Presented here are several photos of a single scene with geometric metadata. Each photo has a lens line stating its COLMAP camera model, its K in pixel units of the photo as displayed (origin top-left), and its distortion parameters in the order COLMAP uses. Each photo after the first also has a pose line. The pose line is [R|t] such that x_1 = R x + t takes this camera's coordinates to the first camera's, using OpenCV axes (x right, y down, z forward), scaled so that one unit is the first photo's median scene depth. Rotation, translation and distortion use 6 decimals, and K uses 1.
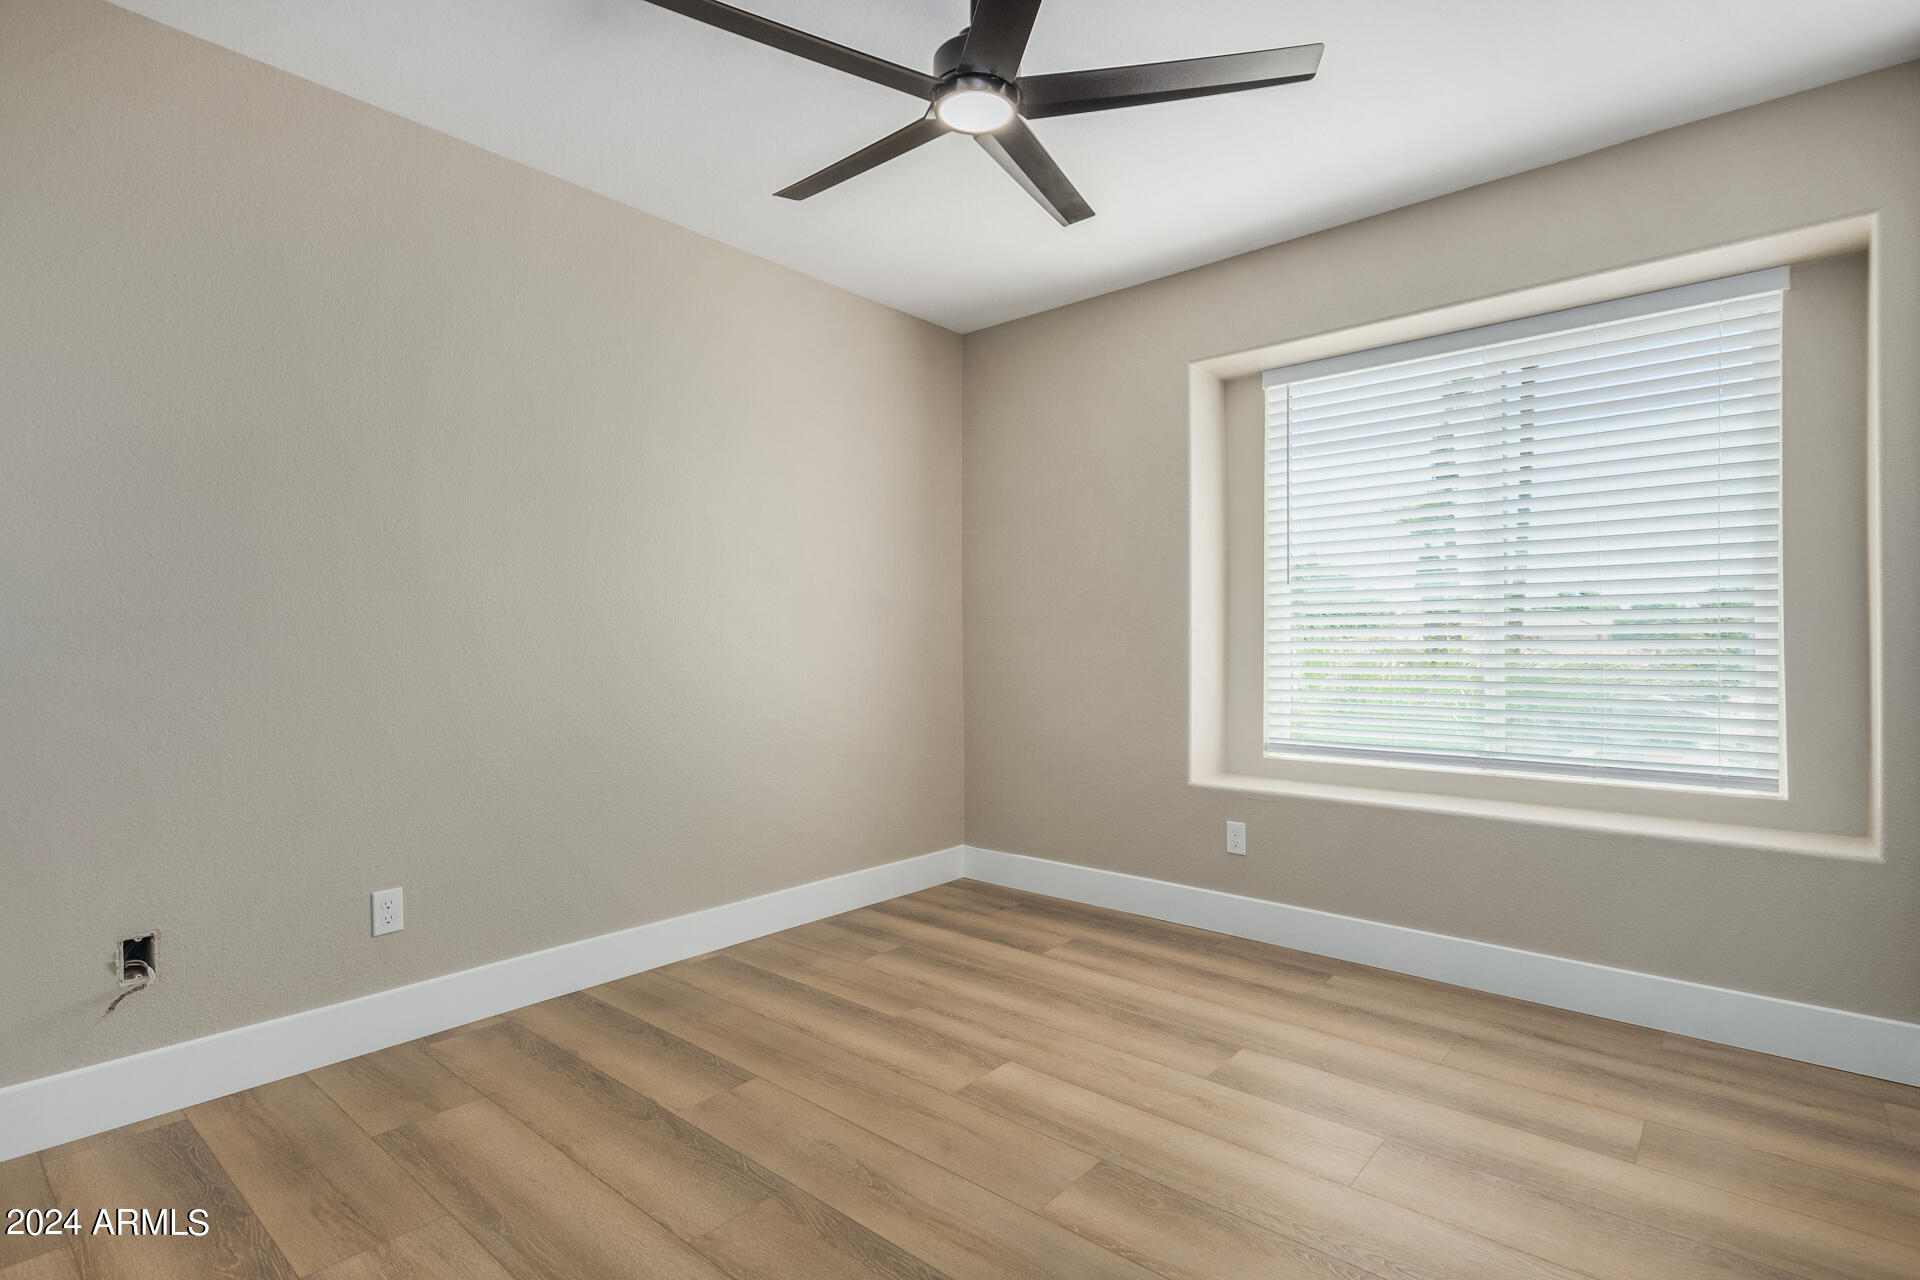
lens RADIAL K [[898.3, 0, 969.4], [0, 898.3, 642.0], [0, 0, 1]] dist [0.012072, -0.000631]
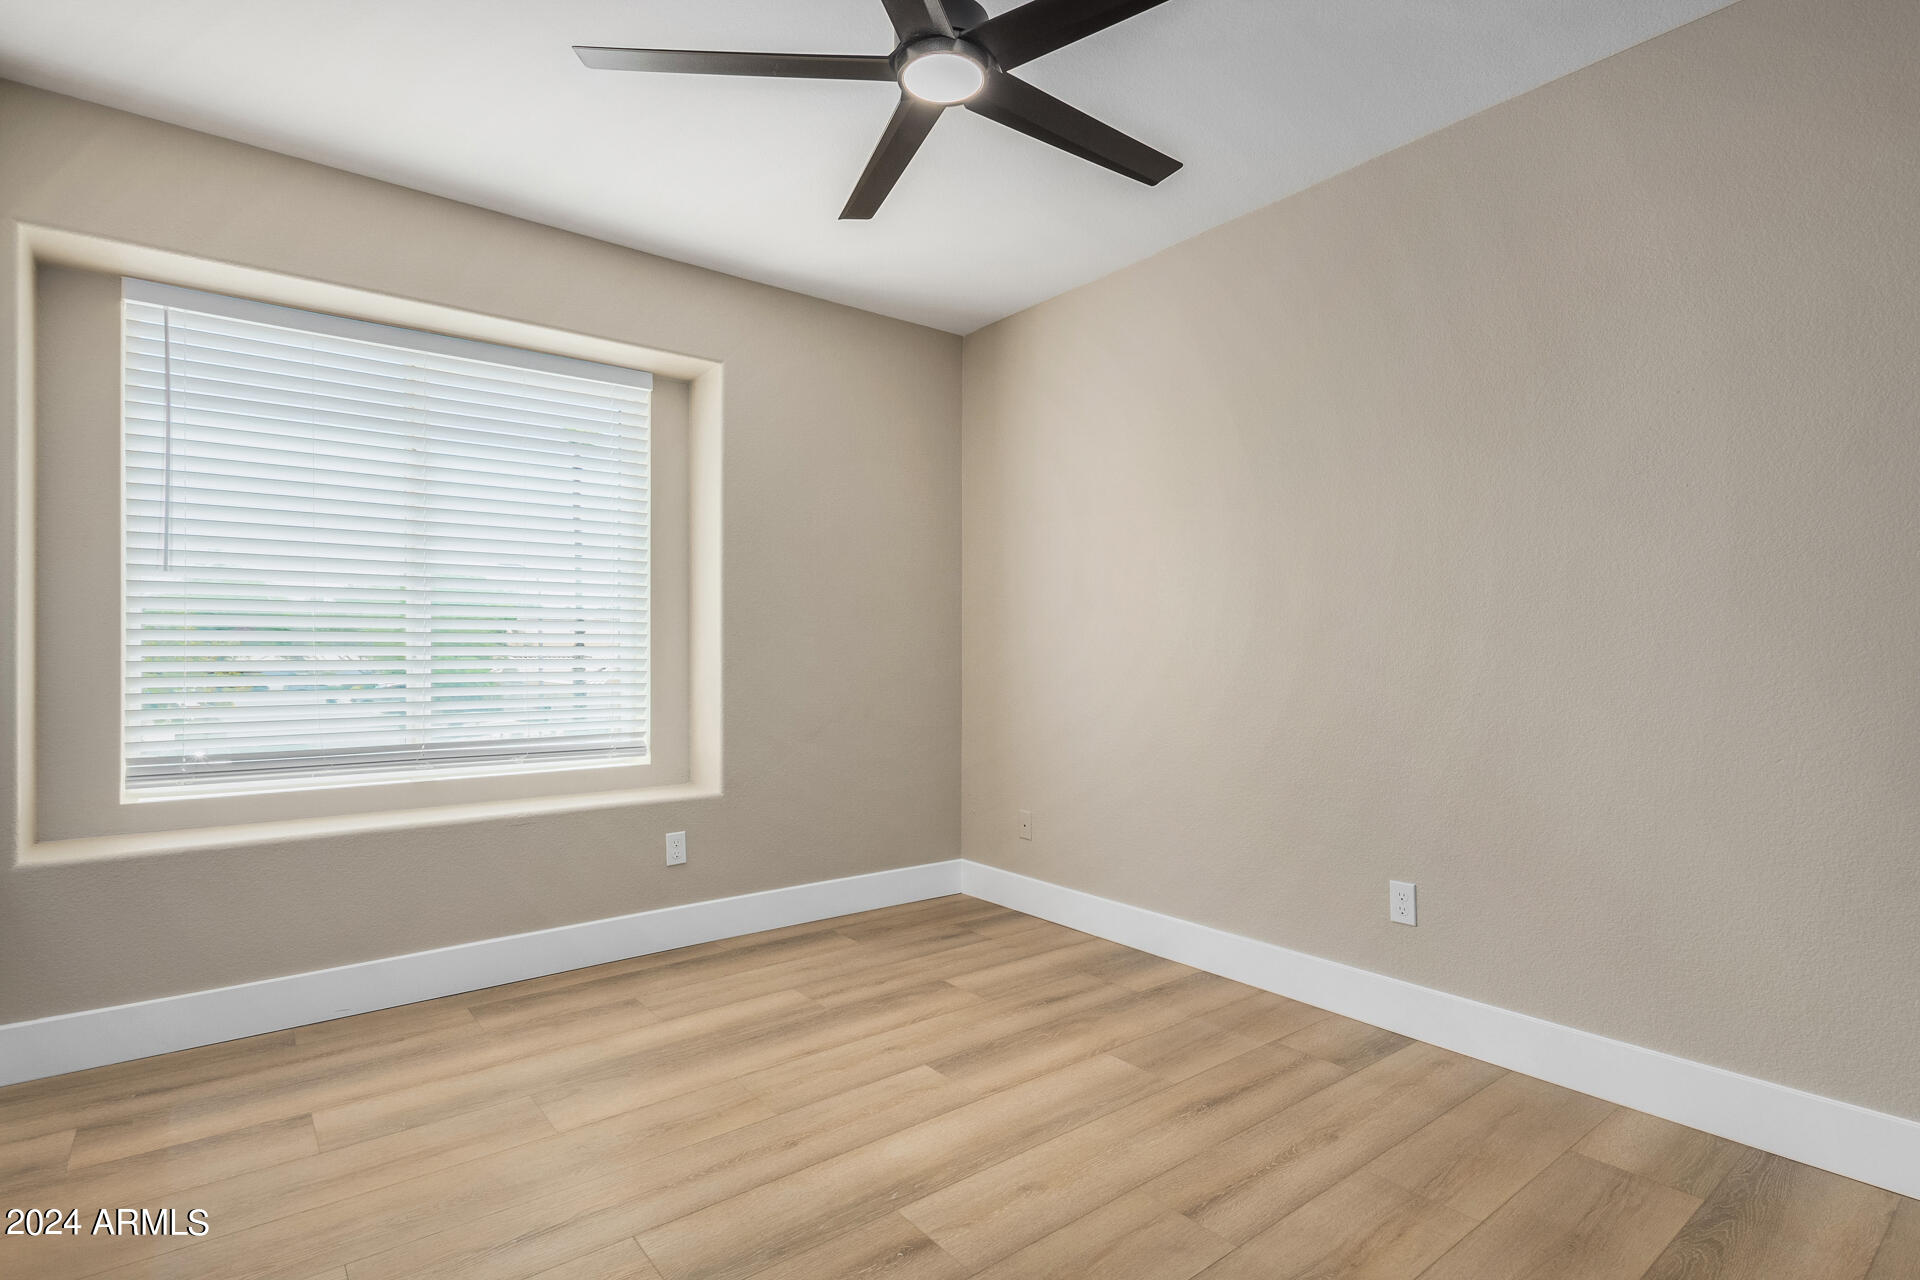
lens RADIAL K [[881.7, 0, 959.5], [0, 881.7, 647.5], [0, 0, 1]] dist [-0.000804, -0.000418]
pose [[0.242459, 0.004276, 0.970152, -0.242956], [-0.002309, 0.999990, -0.003831, 0.001623], [-0.970159, -0.001311, 0.242467, 0.207532]]
